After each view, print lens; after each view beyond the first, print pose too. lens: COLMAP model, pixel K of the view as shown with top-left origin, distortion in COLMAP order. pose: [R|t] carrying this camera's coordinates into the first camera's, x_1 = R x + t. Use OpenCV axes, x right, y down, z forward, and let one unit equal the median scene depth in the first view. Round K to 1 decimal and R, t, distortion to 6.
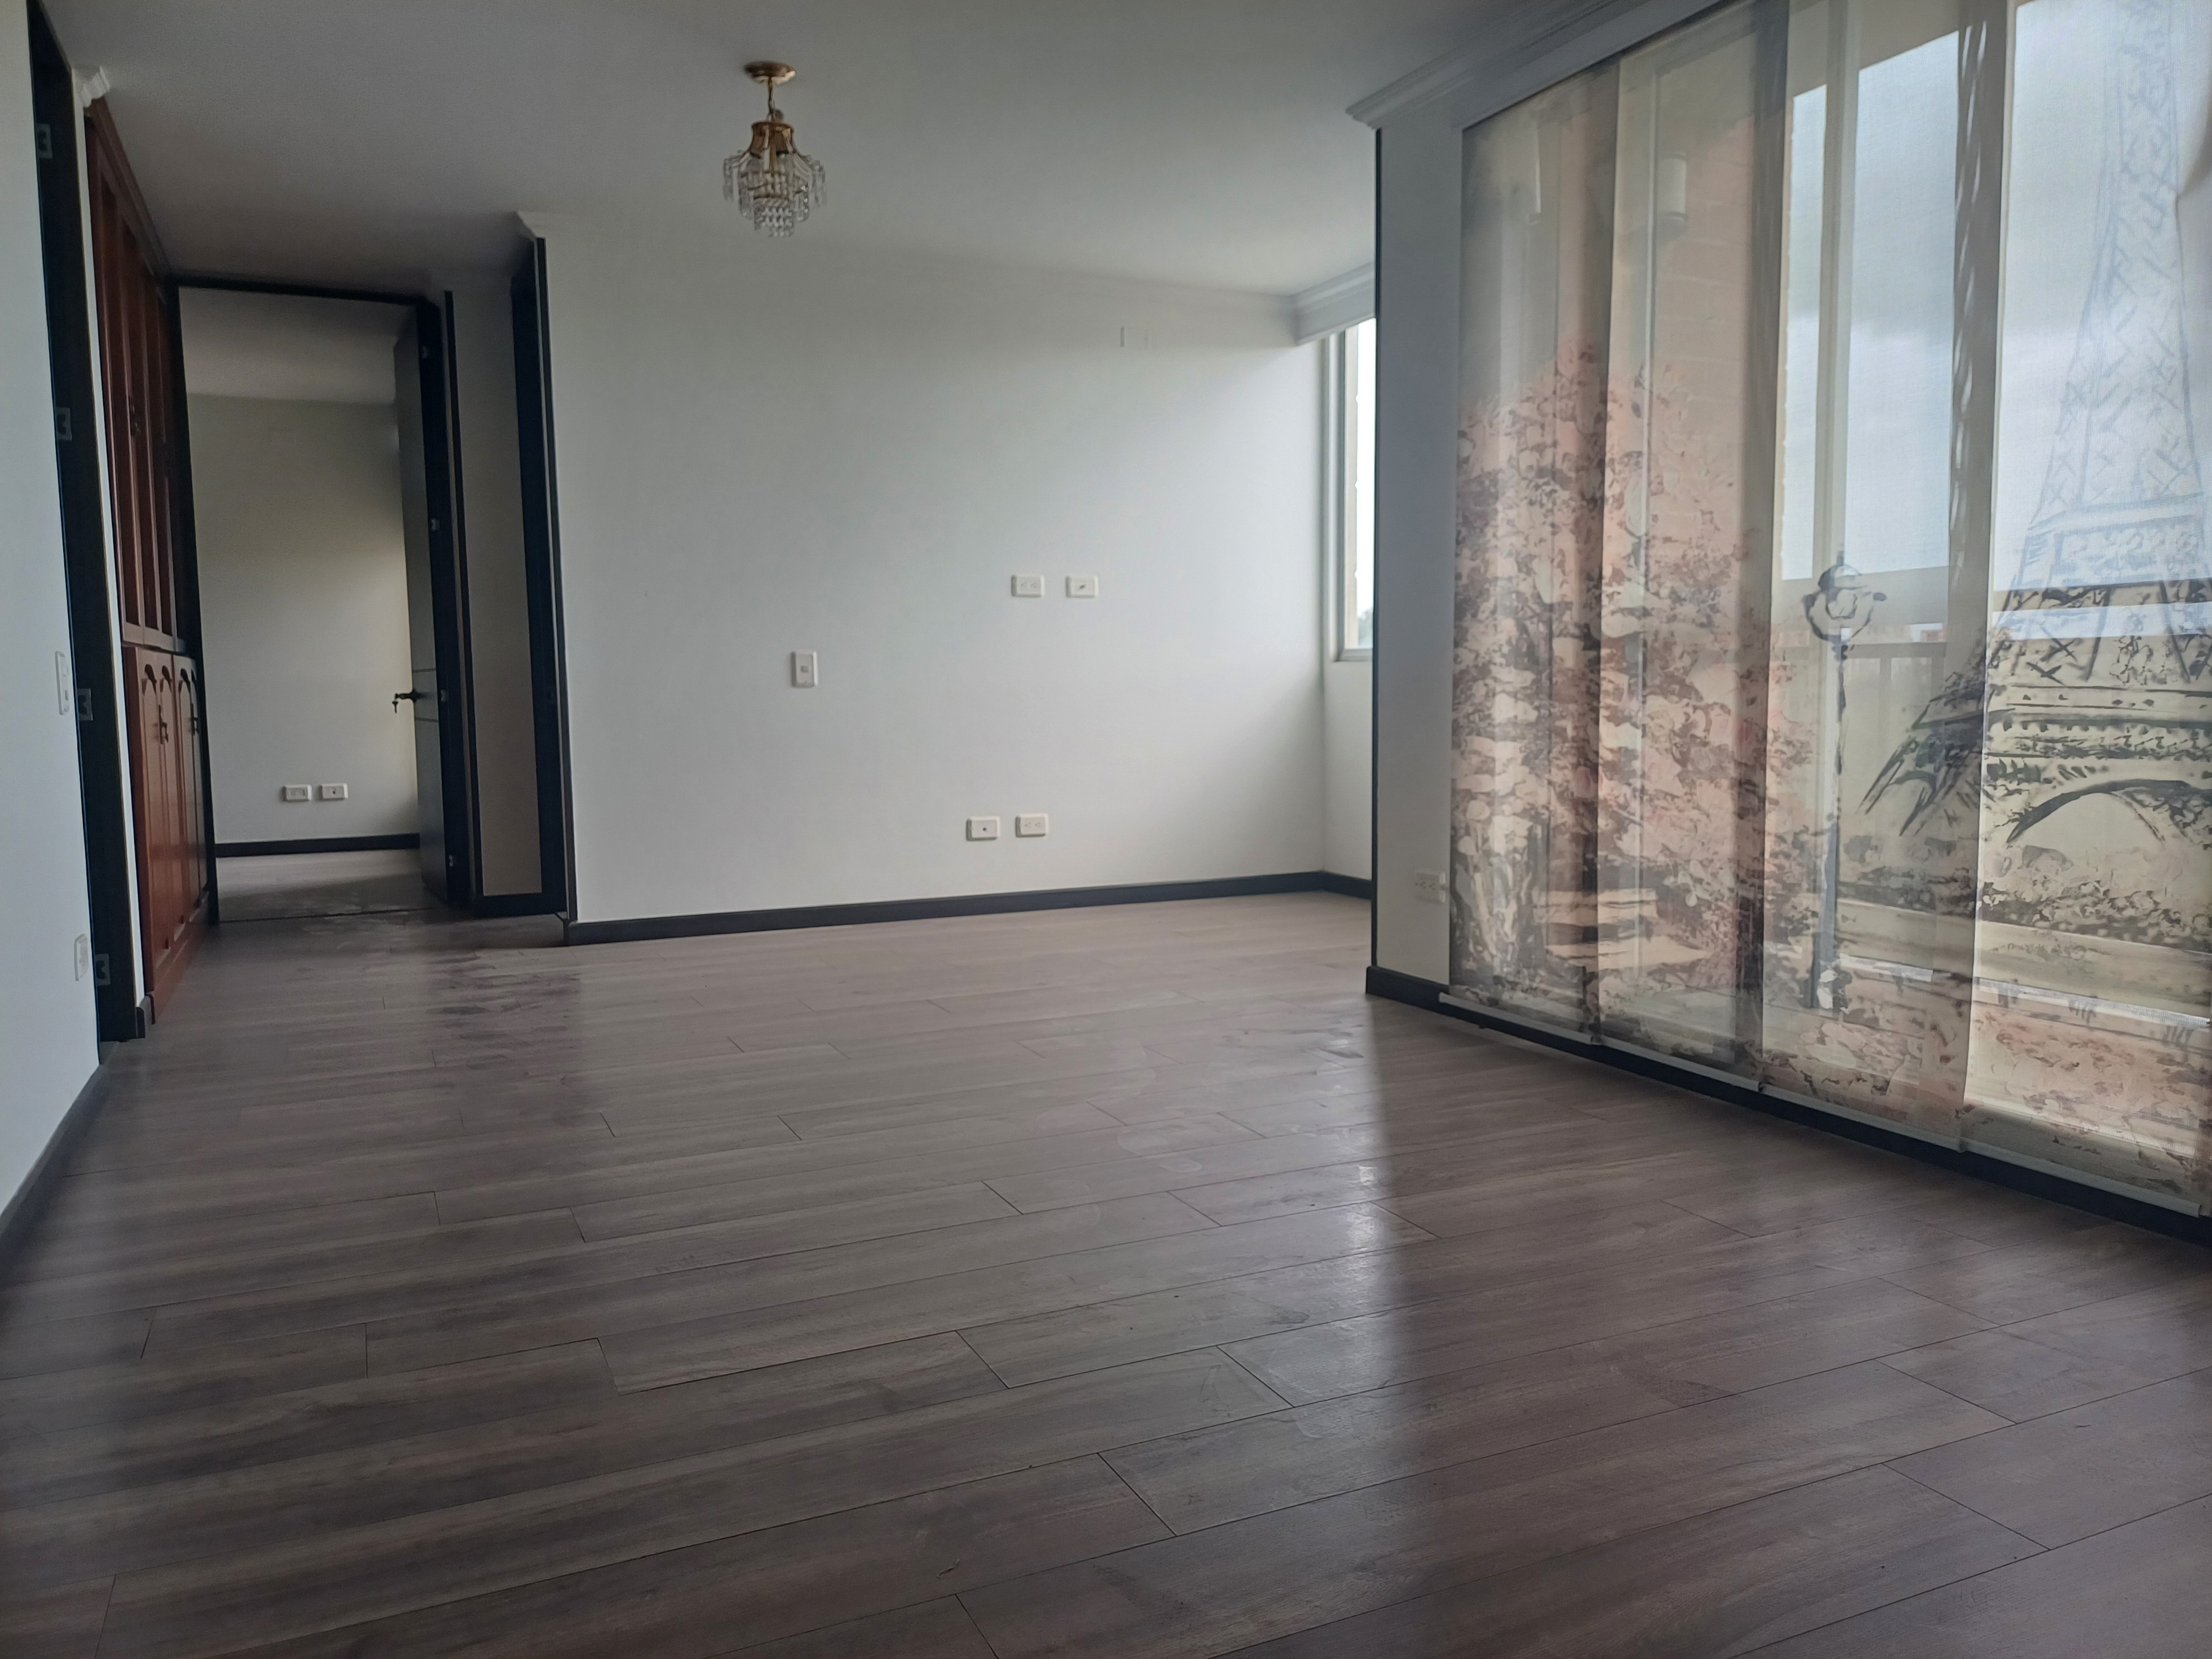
lens RADIAL K [[1620.2, 0, 1168.1], [0, 1620.2, 835.1], [0, 0, 1]] dist [0.002617, -0.000307]
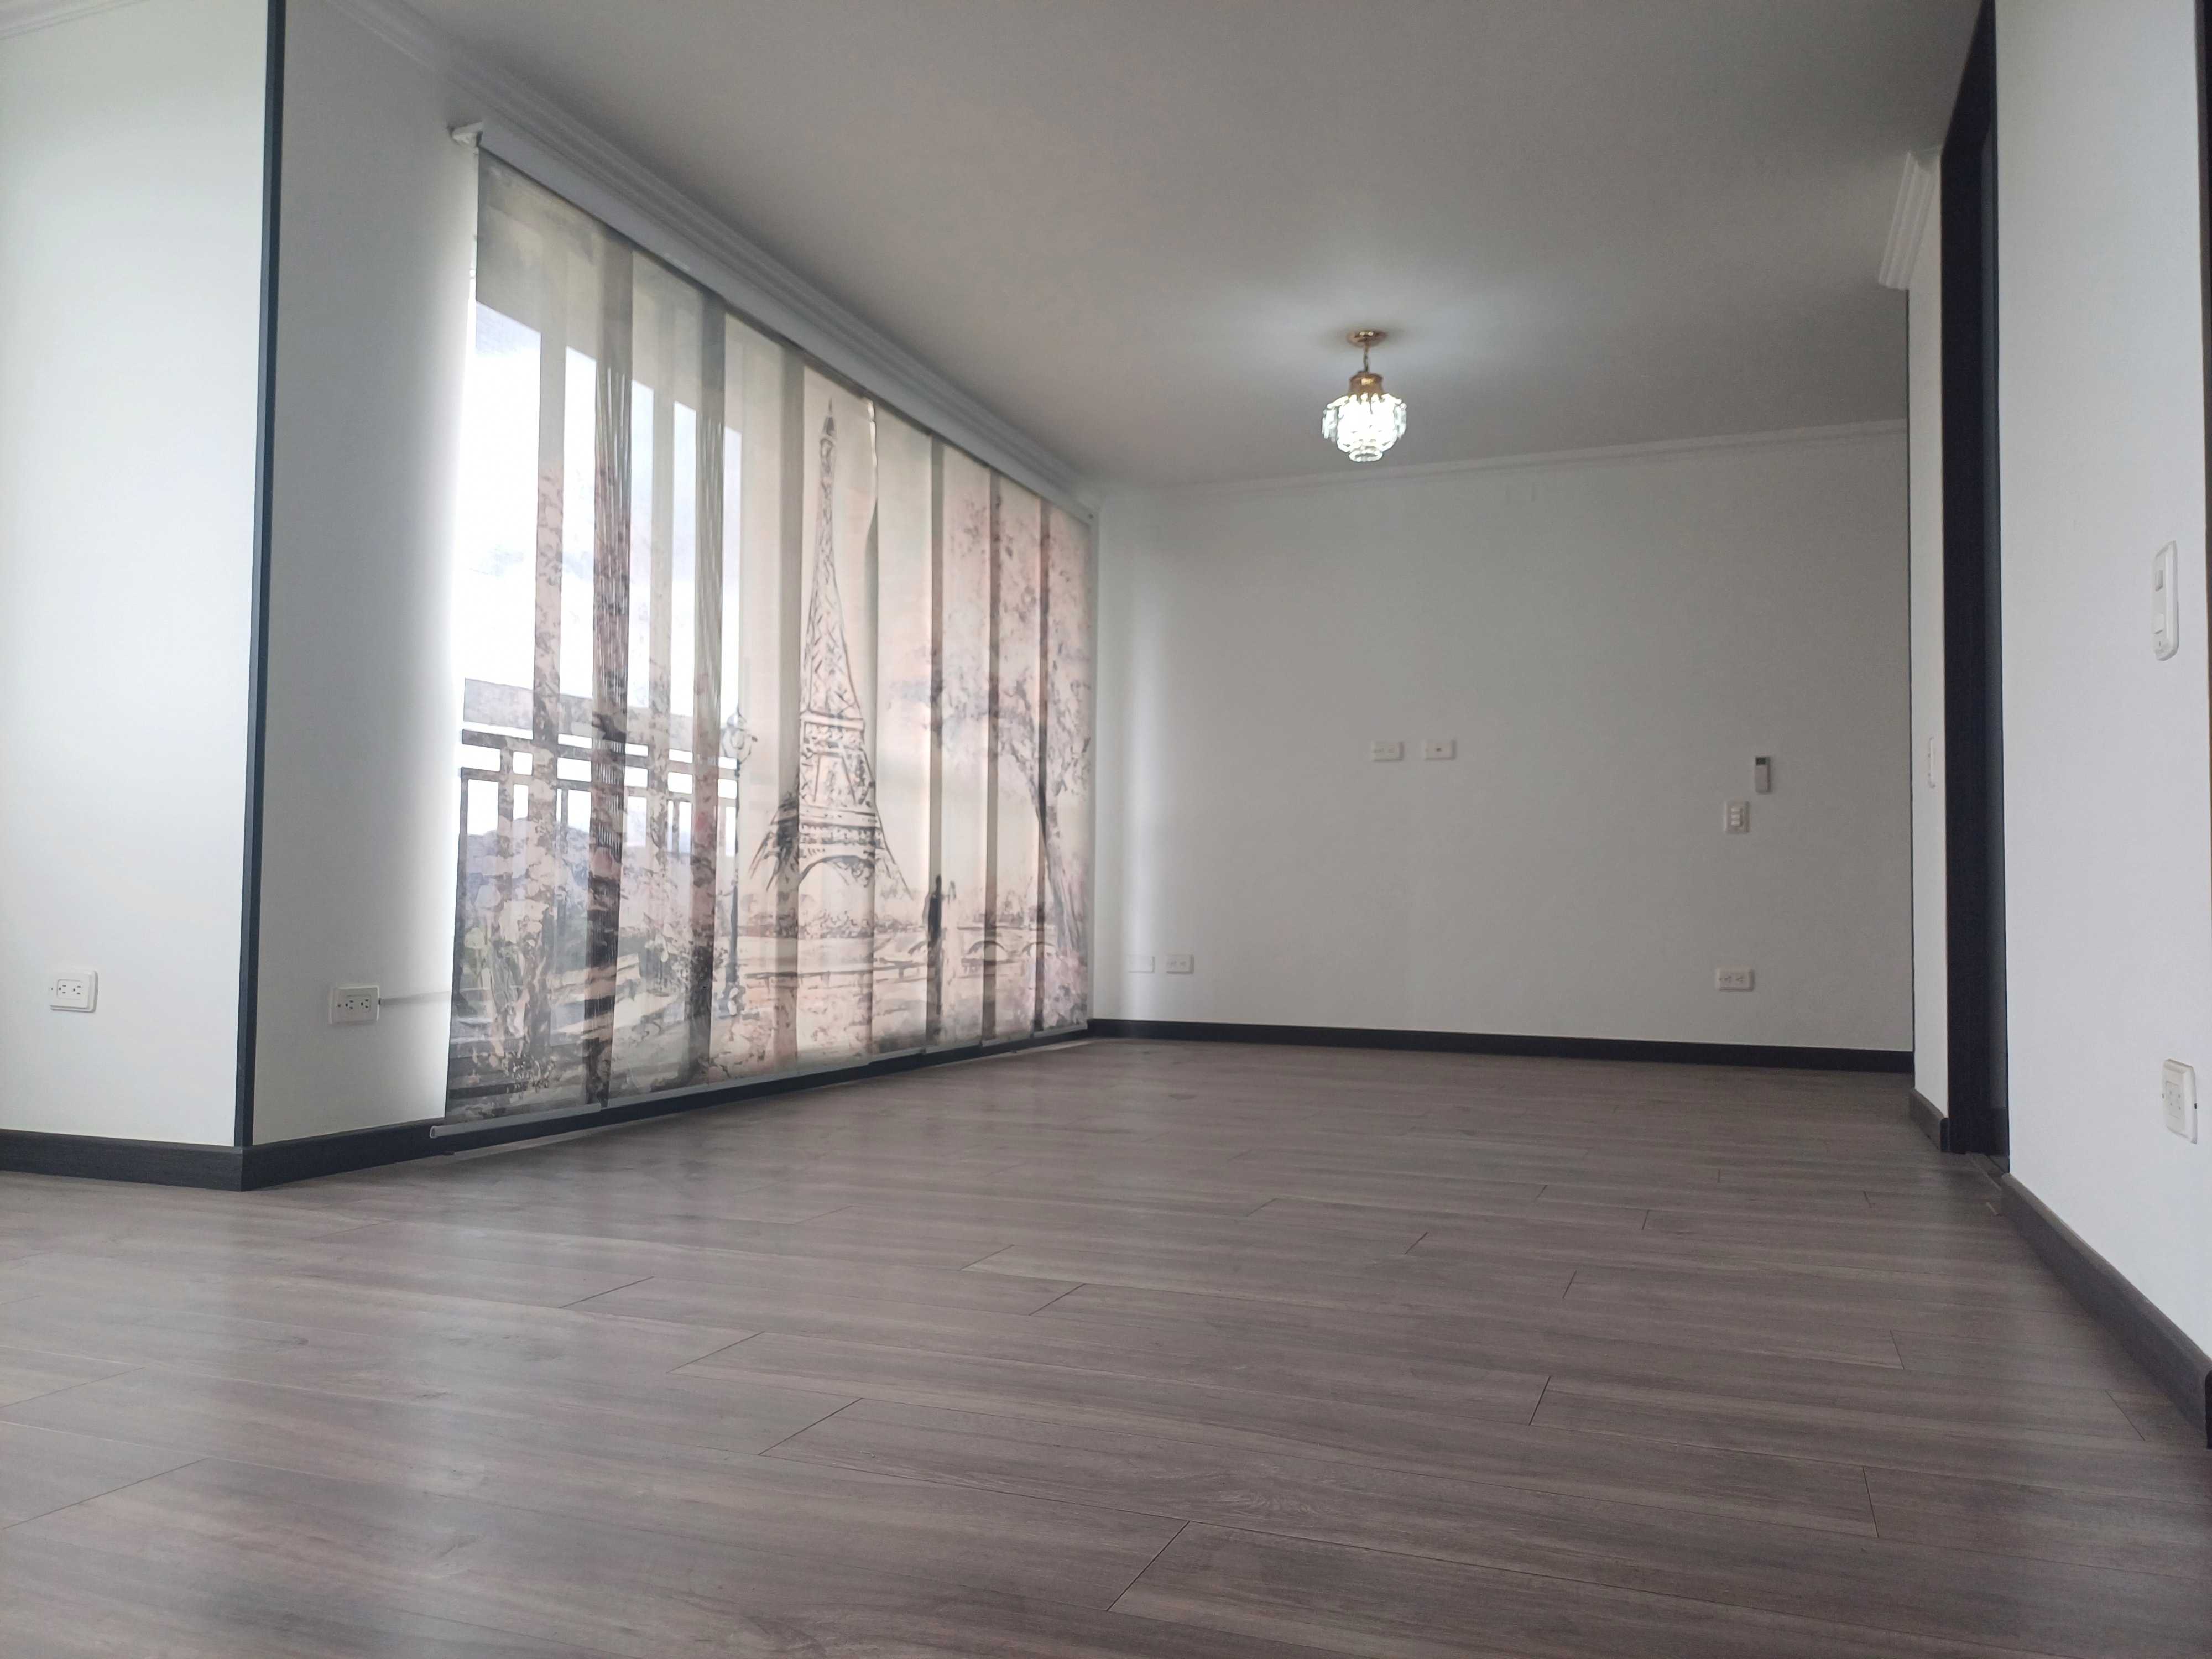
lens RADIAL K [[1617.3, 0, 1086.9], [0, 1617.3, 838.8], [0, 0, 1]] dist [0.128652, -0.161742]
pose [[-0.671894, 0.035591, 0.739791, -0.798983], [0.064332, 0.997874, 0.010421, -0.040828], [-0.737848, 0.054594, -0.672756, 1.566963]]
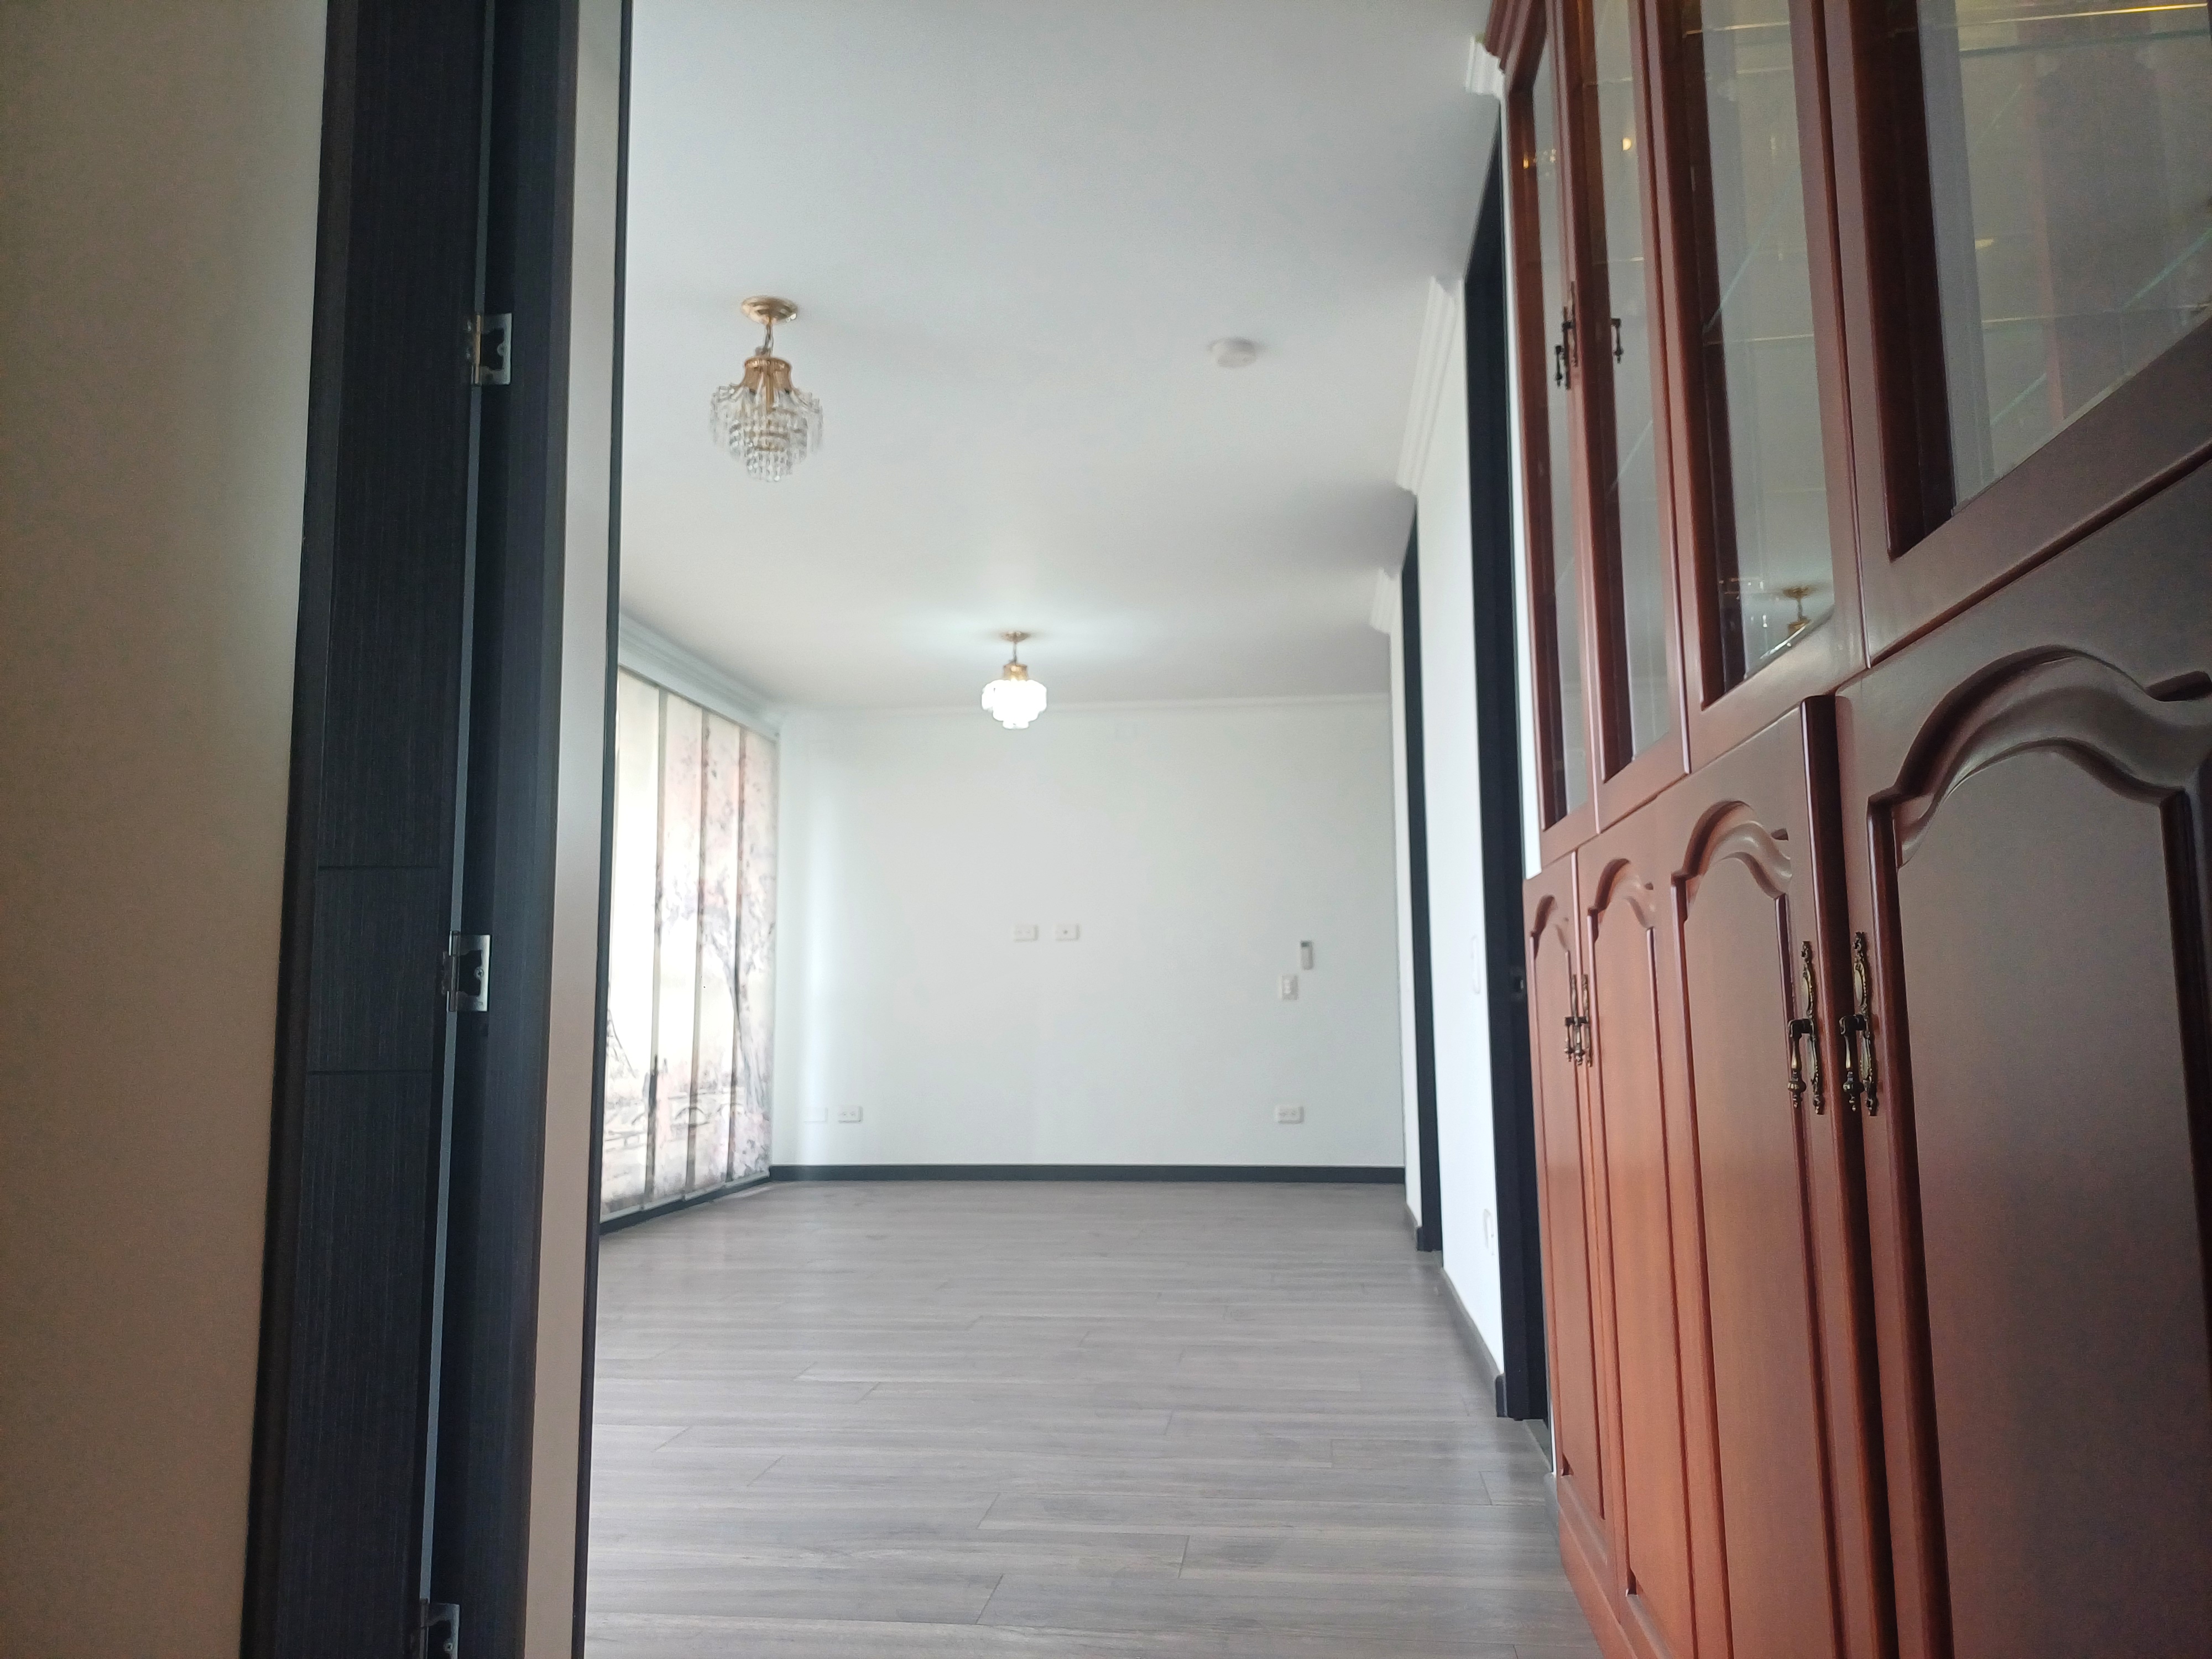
lens RADIAL K [[1624.2, 0, 1099.0], [0, 1624.2, 835.0], [0, 0, 1]] dist [0.110659, -0.169547]
pose [[-0.835040, 0.077108, 0.544759, -1.002237], [0.066698, 0.997015, -0.038885, -0.146554], [-0.546132, 0.003864, -0.837690, 1.919312]]
